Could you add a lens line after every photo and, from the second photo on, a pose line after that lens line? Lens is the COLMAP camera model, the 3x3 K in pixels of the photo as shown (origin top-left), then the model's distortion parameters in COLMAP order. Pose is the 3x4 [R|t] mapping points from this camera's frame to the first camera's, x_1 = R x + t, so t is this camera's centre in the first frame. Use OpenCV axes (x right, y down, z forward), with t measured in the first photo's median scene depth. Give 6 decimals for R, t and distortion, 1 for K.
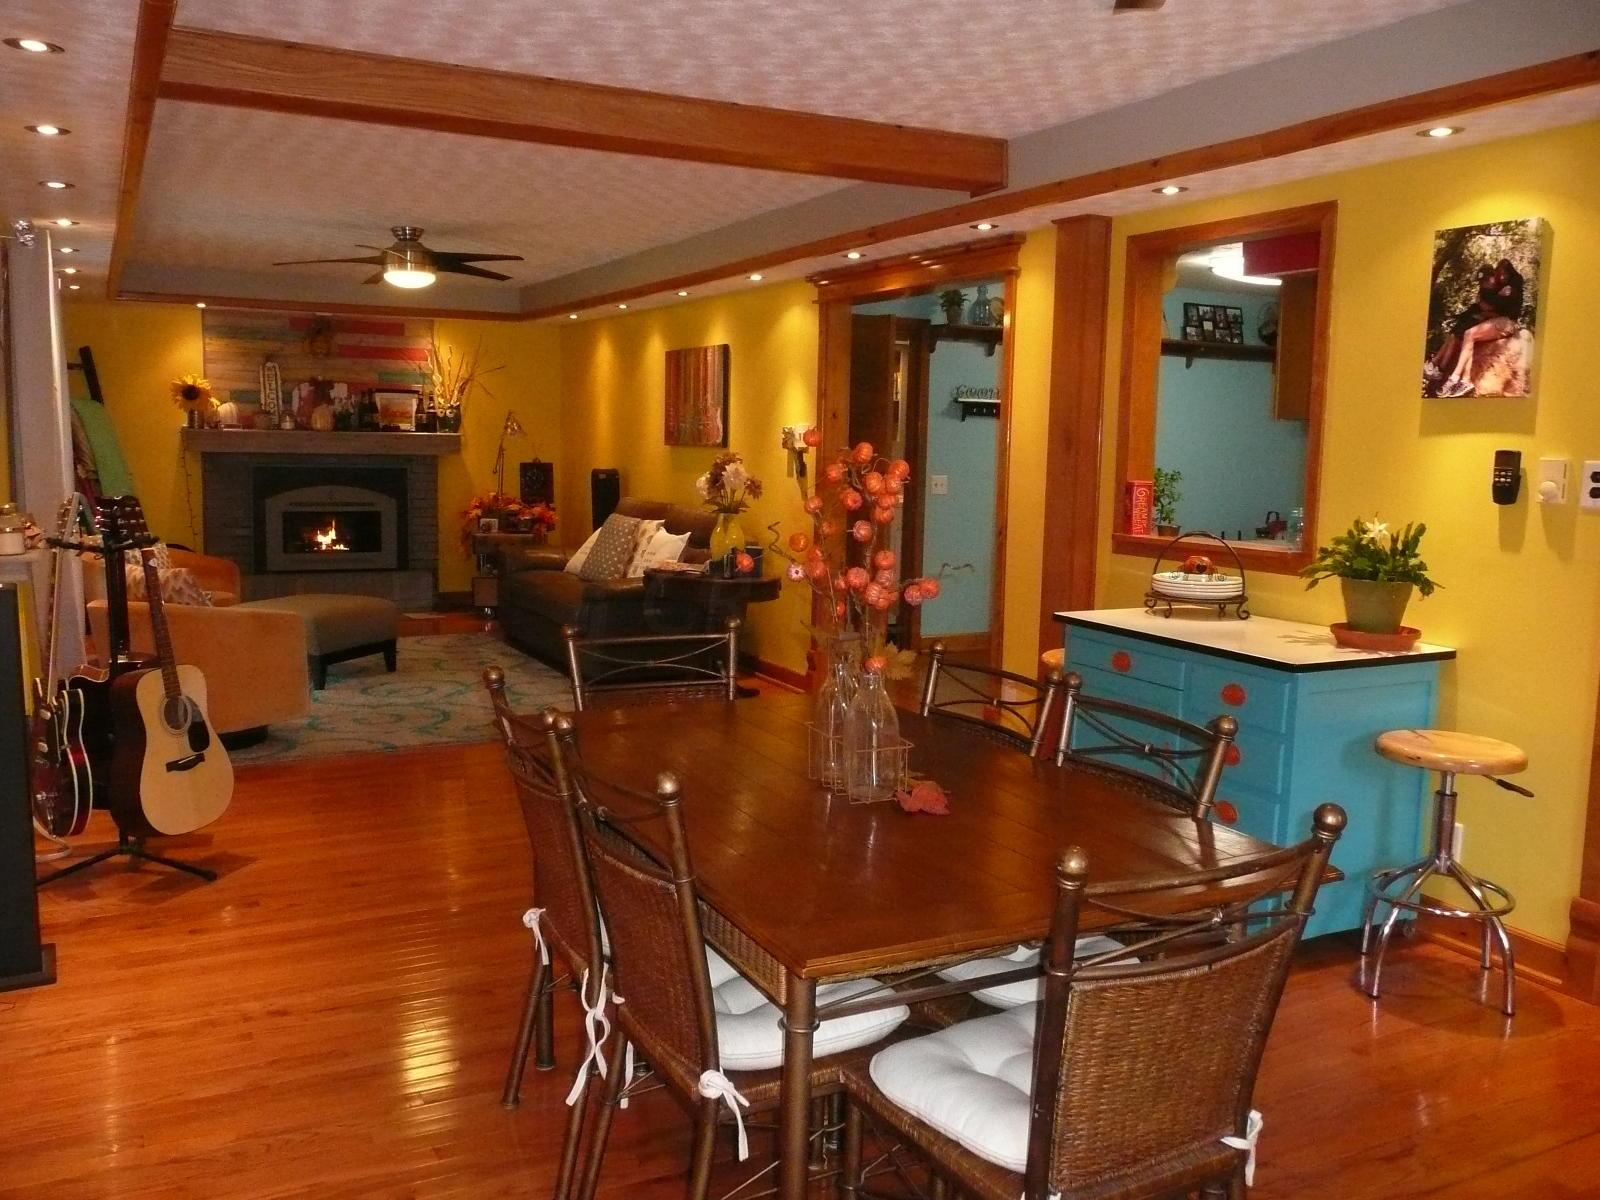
lens RADIAL K [[1328.2, 0, 792.4], [0, 1328.2, 565.1], [0, 0, 1]] dist [-0.024602, 0.006226]
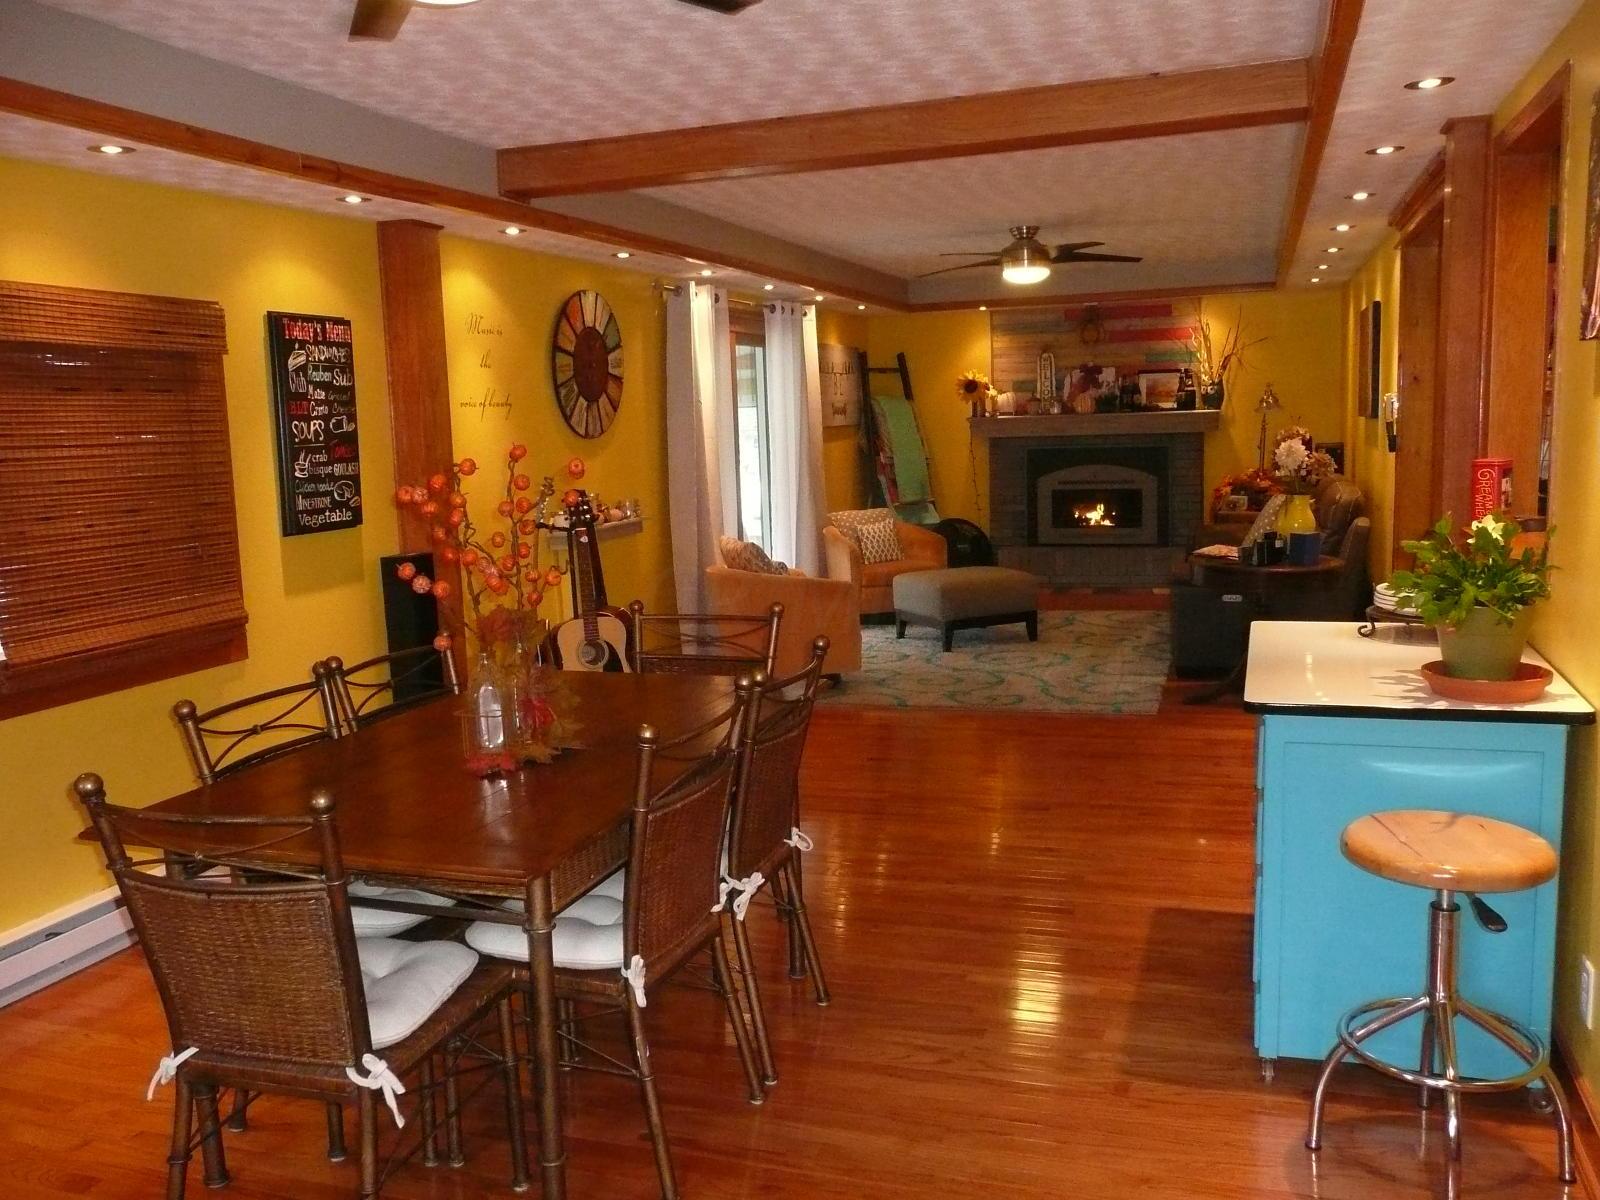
lens RADIAL K [[1328.2, 0, 801.3], [0, 1328.2, 591.9], [0, 0, 1]] dist [-0.024602, 0.006226]
pose [[0.689482, 0.051856, -0.722444, 0.271442], [-0.019756, 0.998409, 0.052810, -0.009703], [0.724033, -0.022139, 0.689410, 0.090318]]
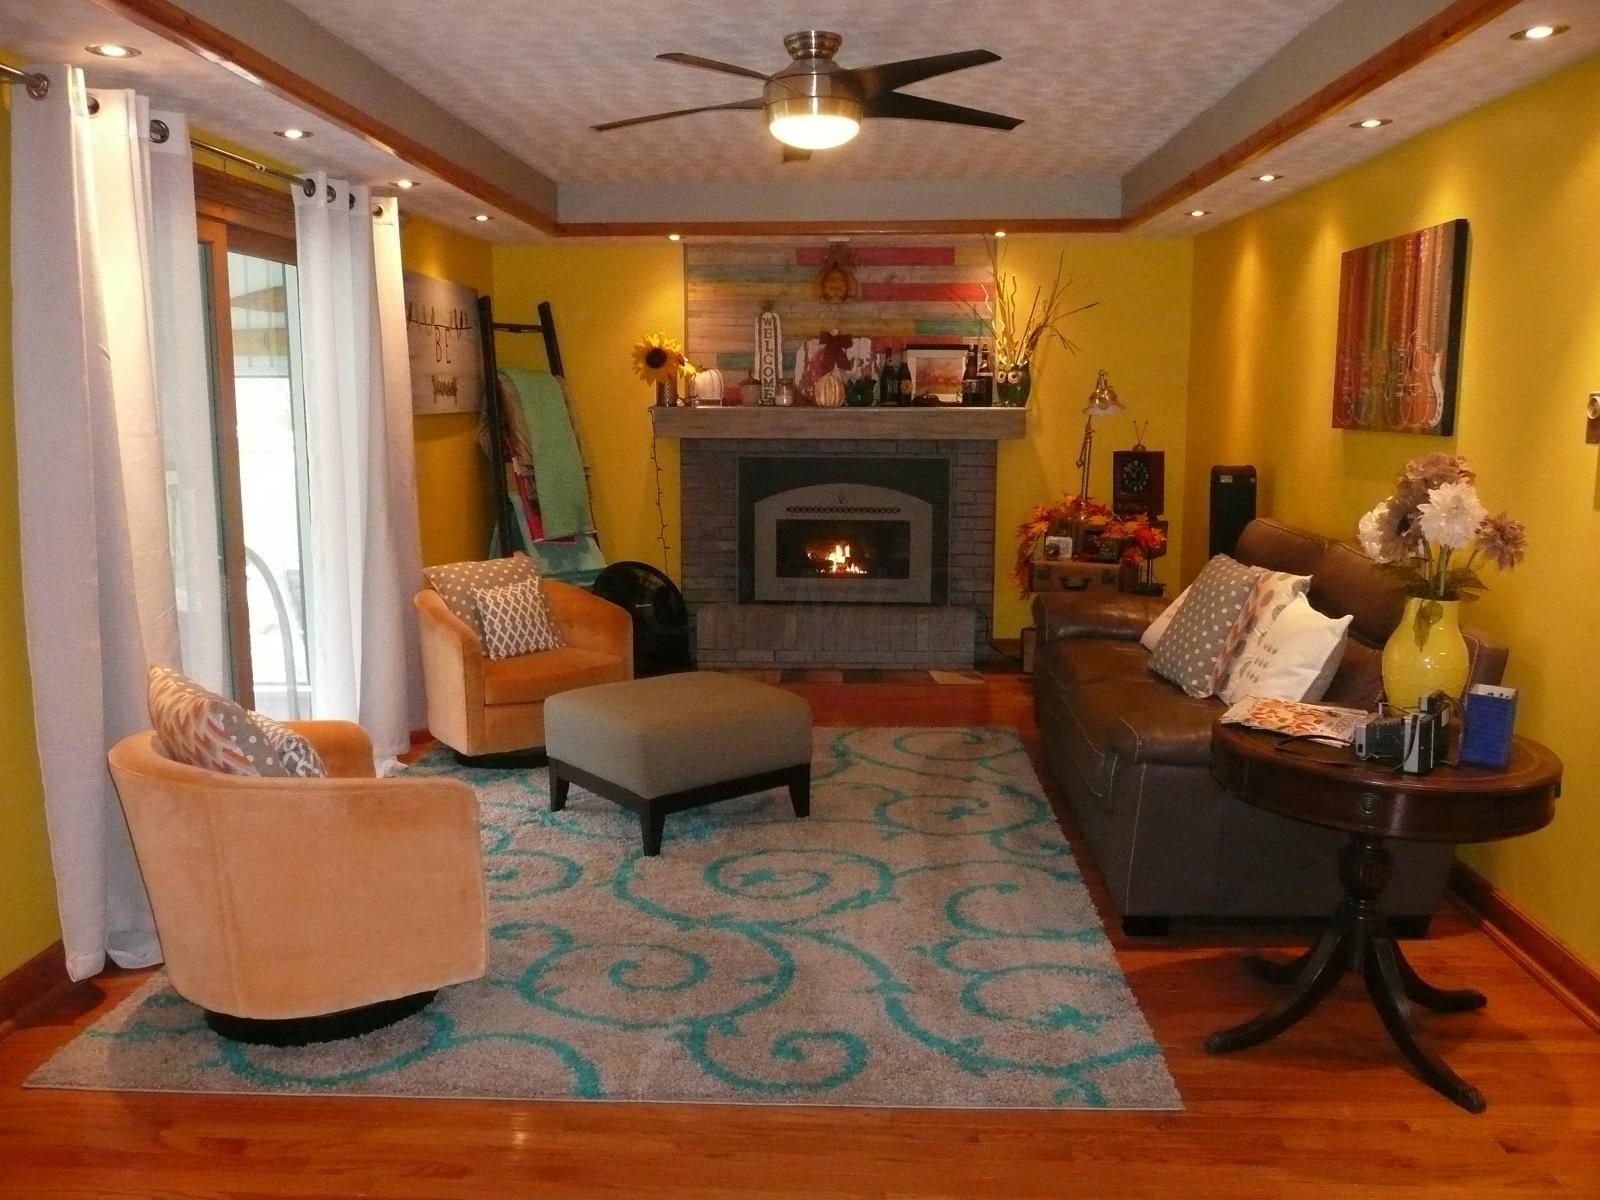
lens RADIAL K [[1328.2, 0, 787.5], [0, 1328.2, 606.6], [0, 0, 1]] dist [-0.024602, 0.006226]
pose [[0.858525, 0.062123, -0.508994, -0.006803], [-0.032685, 0.997245, 0.066586, -0.041689], [0.511728, -0.040529, 0.858191, 0.378051]]
